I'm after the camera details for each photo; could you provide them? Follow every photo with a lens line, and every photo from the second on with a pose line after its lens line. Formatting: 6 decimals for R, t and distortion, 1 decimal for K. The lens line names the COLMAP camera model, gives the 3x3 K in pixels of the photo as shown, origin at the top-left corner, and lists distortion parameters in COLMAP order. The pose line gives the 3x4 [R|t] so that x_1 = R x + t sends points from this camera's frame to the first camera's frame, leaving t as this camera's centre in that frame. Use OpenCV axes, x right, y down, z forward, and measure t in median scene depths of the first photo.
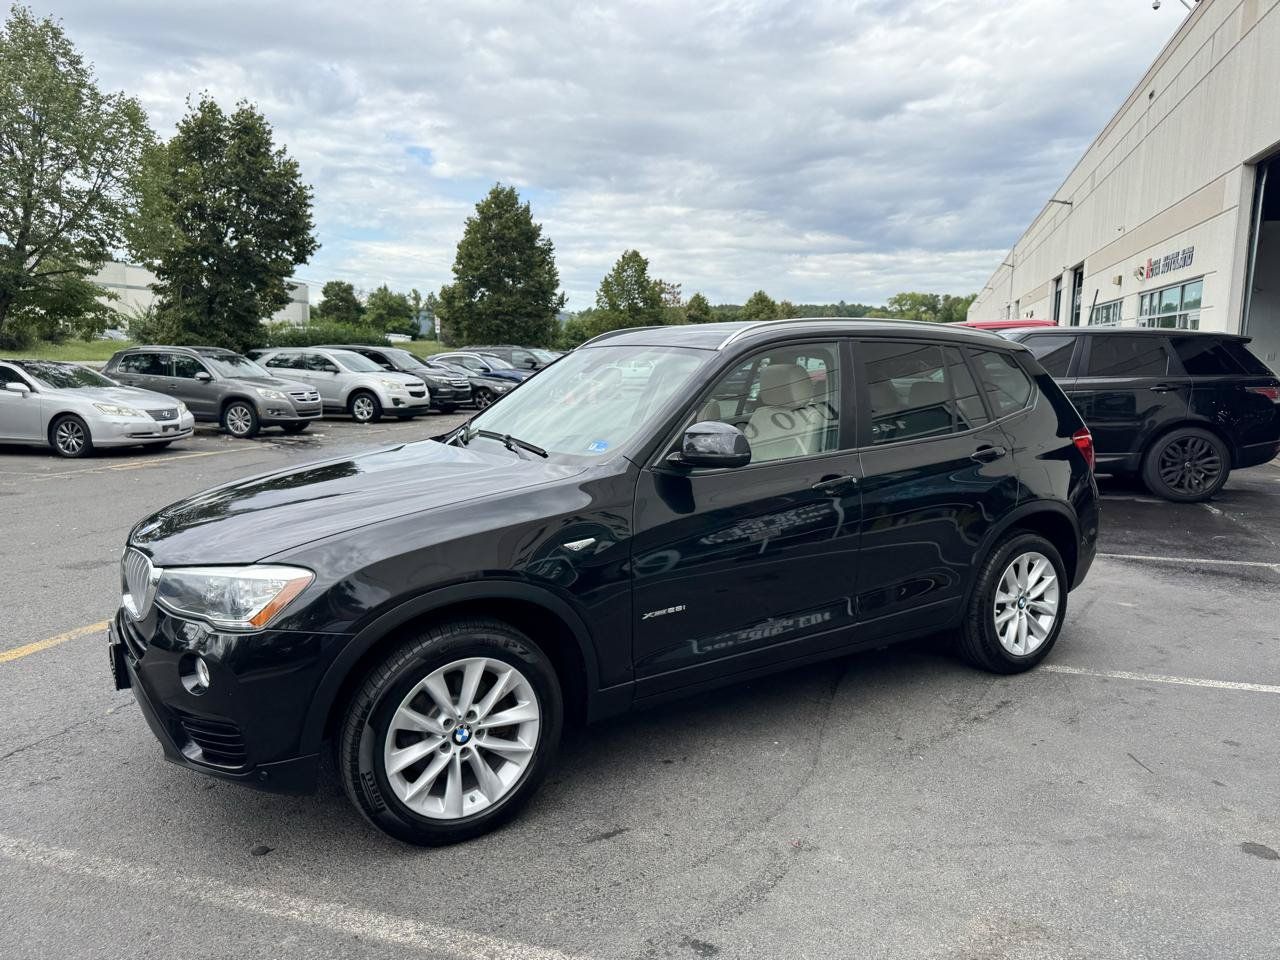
lens RADIAL K [[899.7, 0, 655.3], [0, 899.7, 484.1], [0, 0, 1]] dist [0.032404, -0.043852]
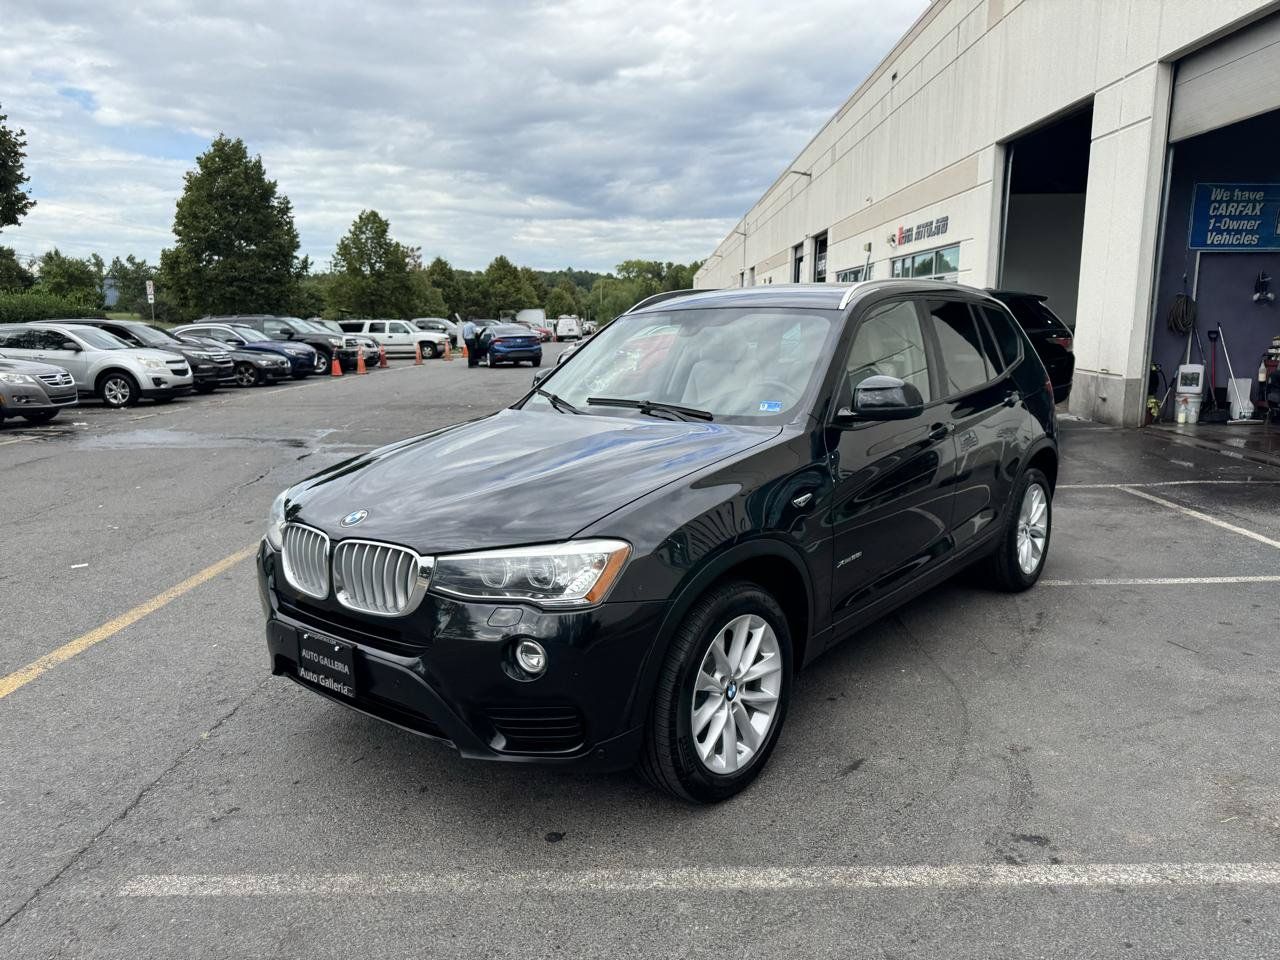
lens RADIAL K [[899.7, 0, 656.5], [0, 899.7, 492.7], [0, 0, 1]] dist [0.032404, -0.043852]
pose [[0.956887, -0.073057, 0.281124, -0.068773], [0.060318, 0.996733, 0.053715, -0.000749], [-0.284129, -0.034442, 0.958167, 0.006803]]
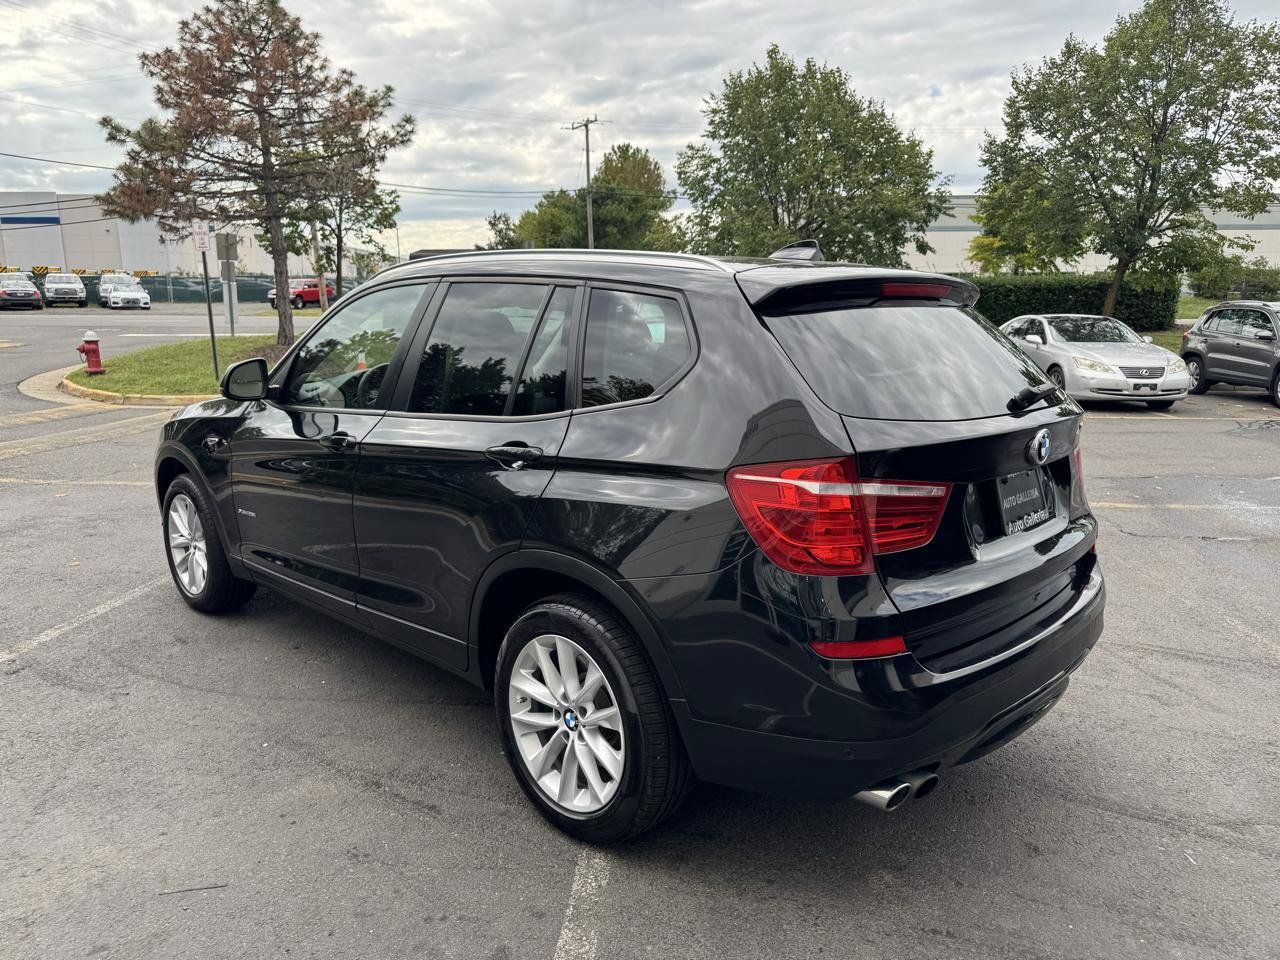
lens RADIAL K [[911.3, 0, 635.2], [0, 911.3, 485.0], [0, 0, 1]] dist [0.008898, -0.016319]
pose [[0.210867, 0.179211, -0.960947, 0.180636], [-0.135620, 0.978907, 0.152800, -0.021536], [0.968061, 0.098103, 0.230723, 0.167645]]
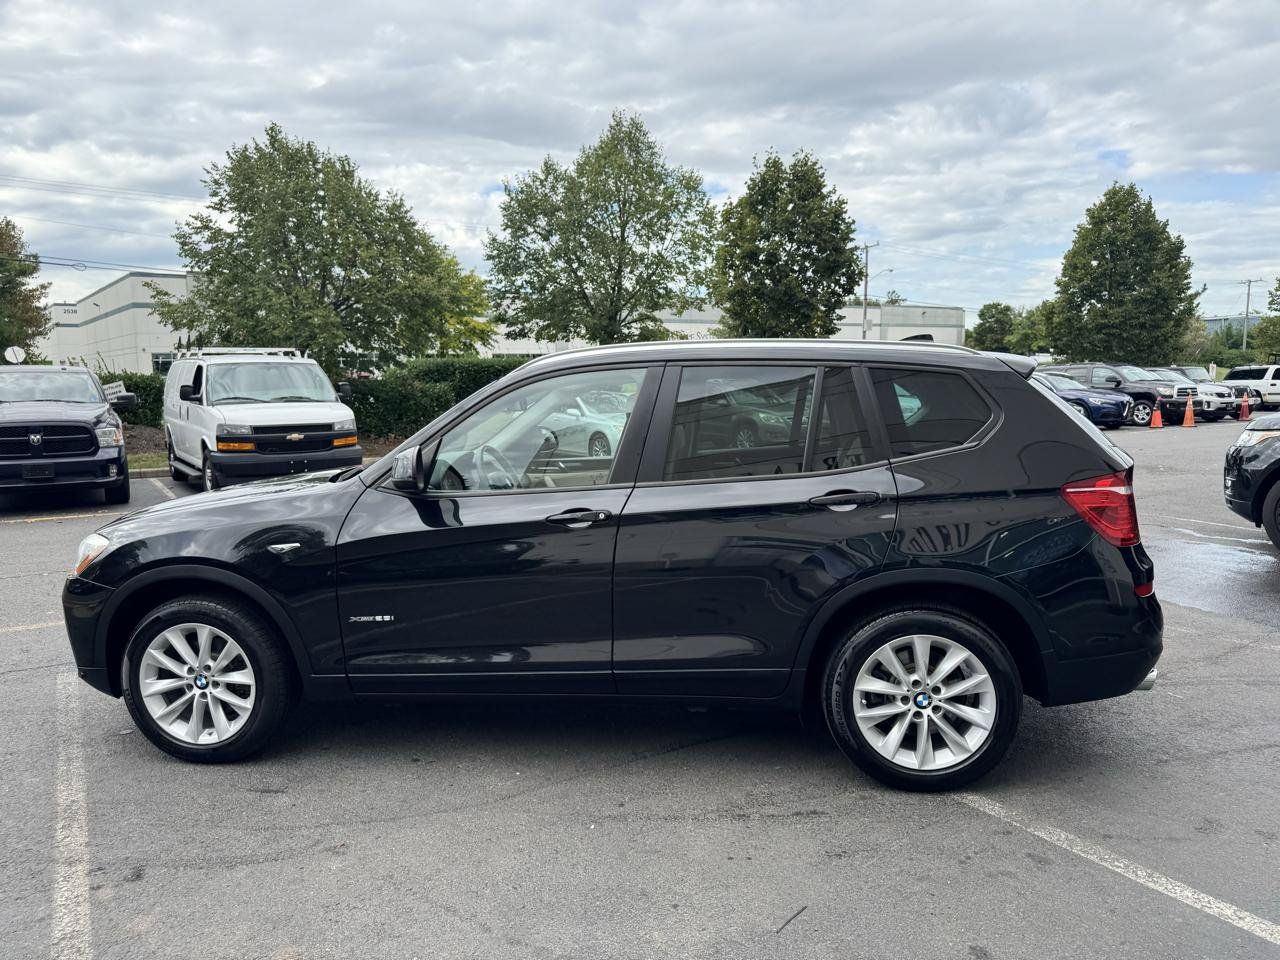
lens RADIAL K [[899.7, 0, 651.7], [0, 899.7, 499.5], [0, 0, 1]] dist [0.032404, -0.043852]
pose [[0.759243, 0.064257, -0.647627, 0.134658], [-0.069435, 0.997432, 0.017563, -0.006354], [0.647092, 0.031634, 0.761755, 0.050862]]
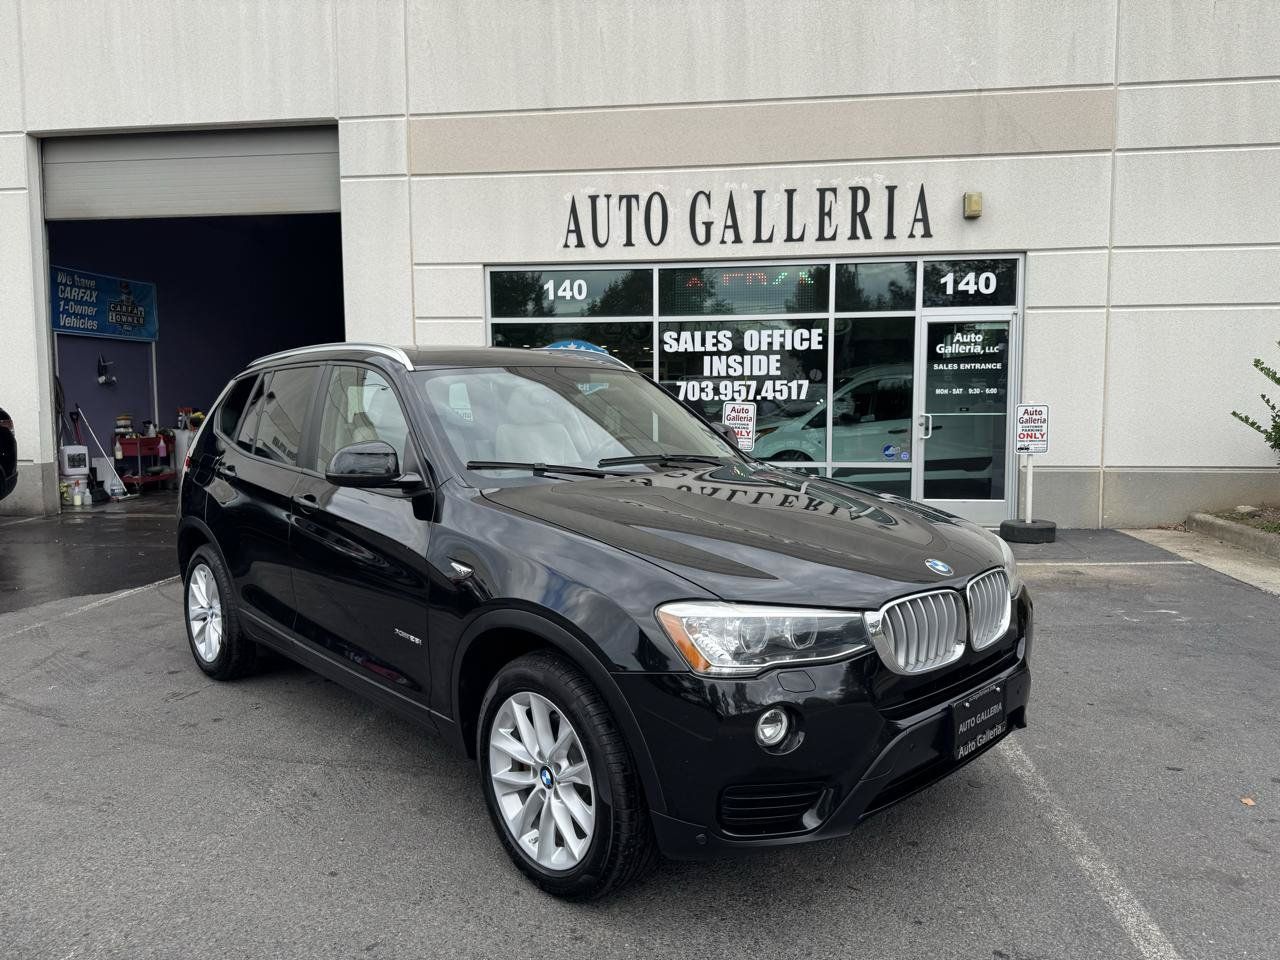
lens RADIAL K [[899.7, 0, 646.9], [0, 899.7, 482.0], [0, 0, 1]] dist [0.032404, -0.043852]
pose [[-0.181549, -0.100518, 0.978231, -0.176507], [0.149075, 0.980452, 0.128413, -0.023881], [-0.972017, 0.169143, -0.163016, 0.184104]]
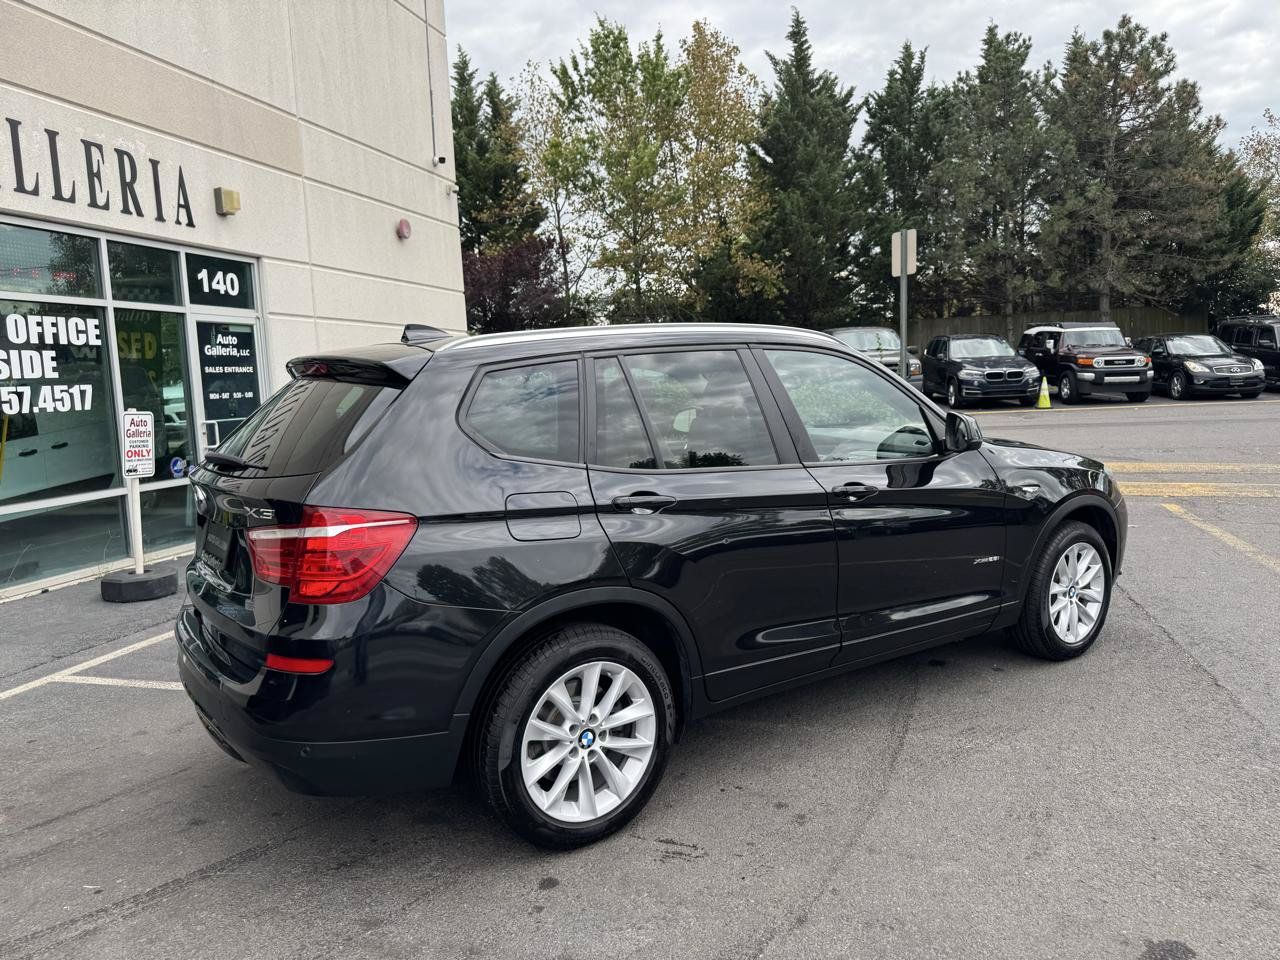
lens RADIAL K [[899.7, 0, 659.8], [0, 899.7, 480.5], [0, 0, 1]] dist [0.032404, -0.043852]
pose [[-0.998311, 0.033433, -0.047511, 0.030201], [0.020223, 0.966652, 0.255296, -0.049961], [0.054461, 0.253904, -0.965695, 0.362256]]
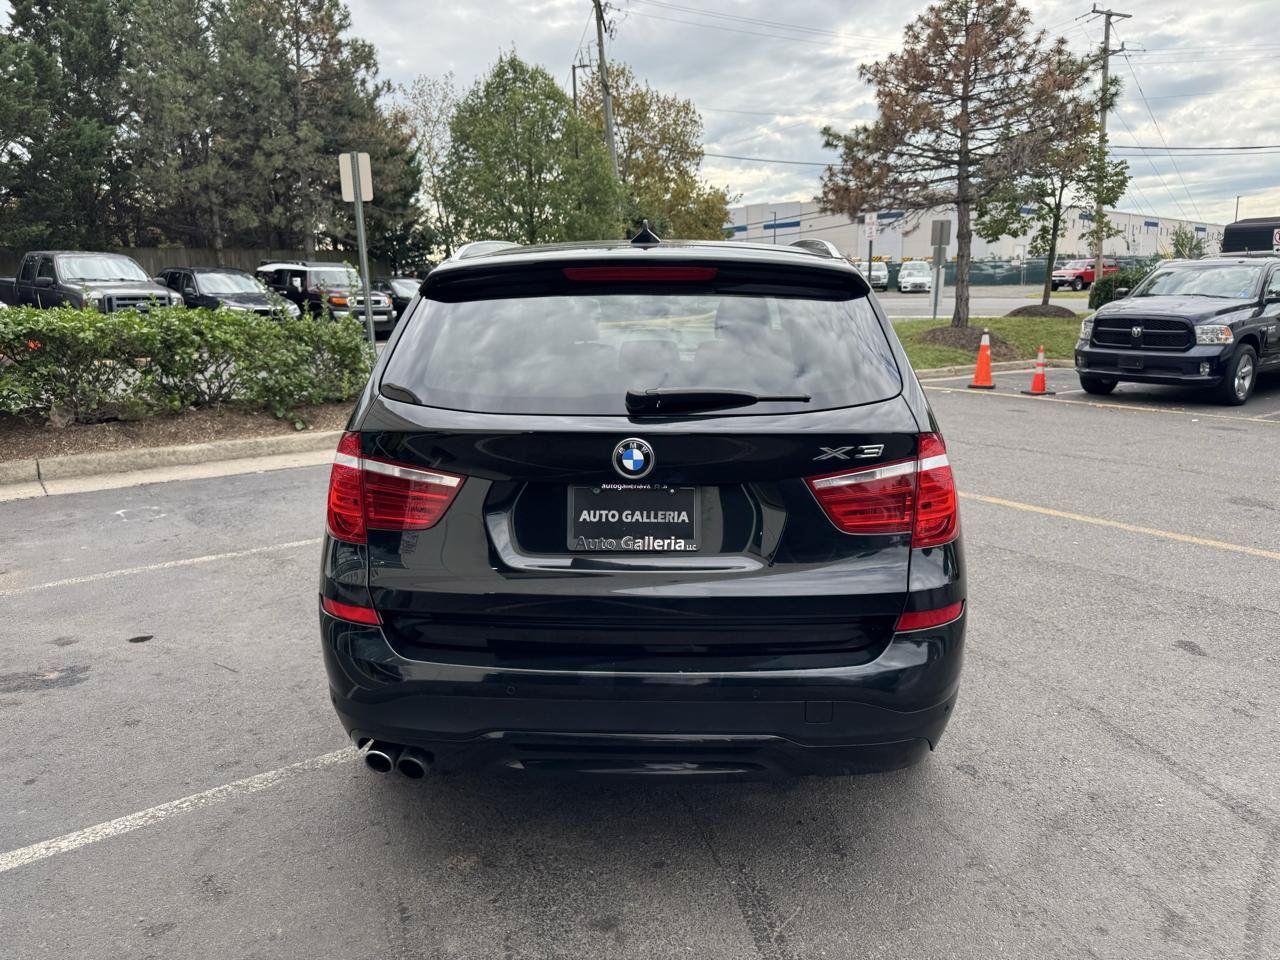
lens RADIAL K [[899.7, 0, 641.8], [0, 899.7, 480.4], [0, 0, 1]] dist [0.032404, -0.043852]
pose [[-0.580219, 0.162547, -0.798075, 0.158782], [-0.108682, 0.955667, 0.273659, -0.037868], [0.807177, 0.245518, -0.536830, 0.283702]]
